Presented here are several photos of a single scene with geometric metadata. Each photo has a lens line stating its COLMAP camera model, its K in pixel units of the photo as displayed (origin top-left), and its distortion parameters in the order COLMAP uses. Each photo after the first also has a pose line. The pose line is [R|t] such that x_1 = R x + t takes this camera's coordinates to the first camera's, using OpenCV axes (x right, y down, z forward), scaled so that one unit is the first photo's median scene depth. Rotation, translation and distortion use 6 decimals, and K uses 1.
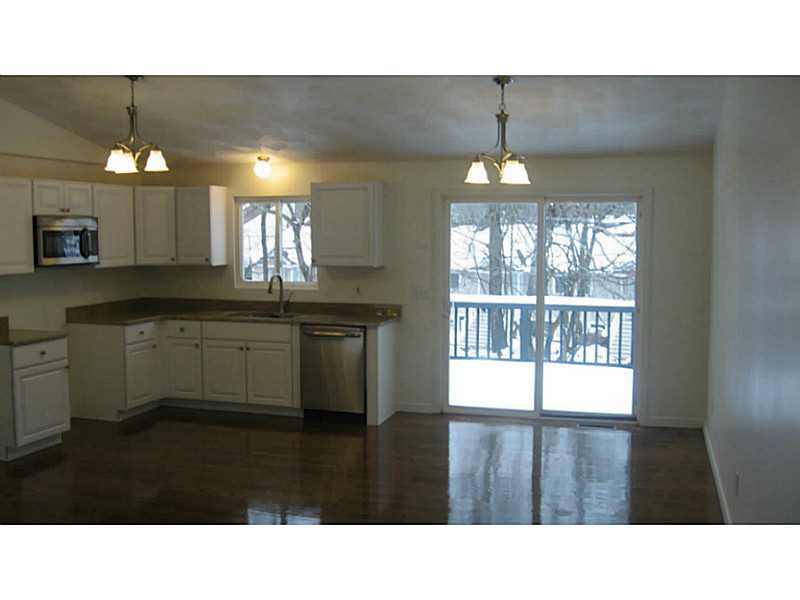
lens RADIAL K [[857.5, 0, 400.0], [0, 857.5, 300.0], [0, 0, 1]] dist [-0.091335, -0.014289]
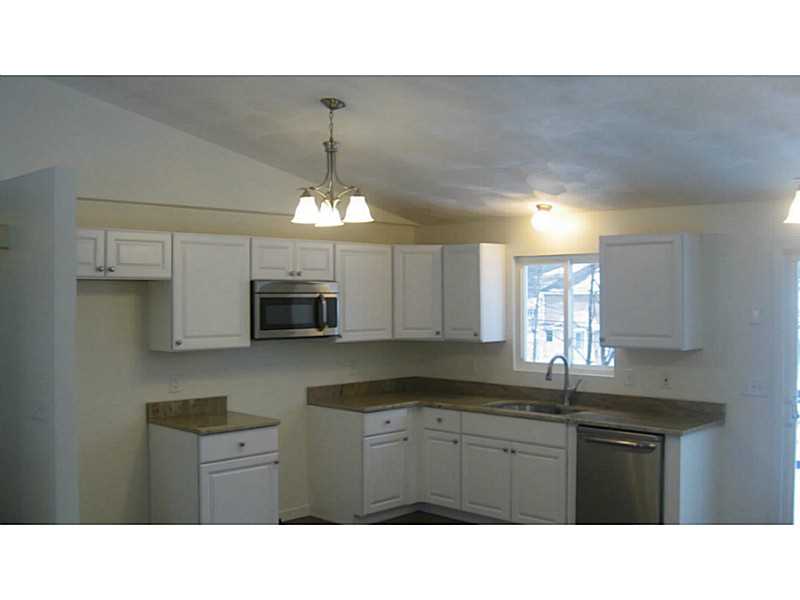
lens RADIAL K [[857.5, 0, 400.0], [0, 857.5, 300.0], [0, 0, 1]] dist [-0.091335, -0.014289]
pose [[0.891683, 0.002851, -0.452651, 0.080441], [-0.037563, 0.996997, -0.067716, -0.023411], [0.451099, 0.077384, 0.889113, 0.258967]]
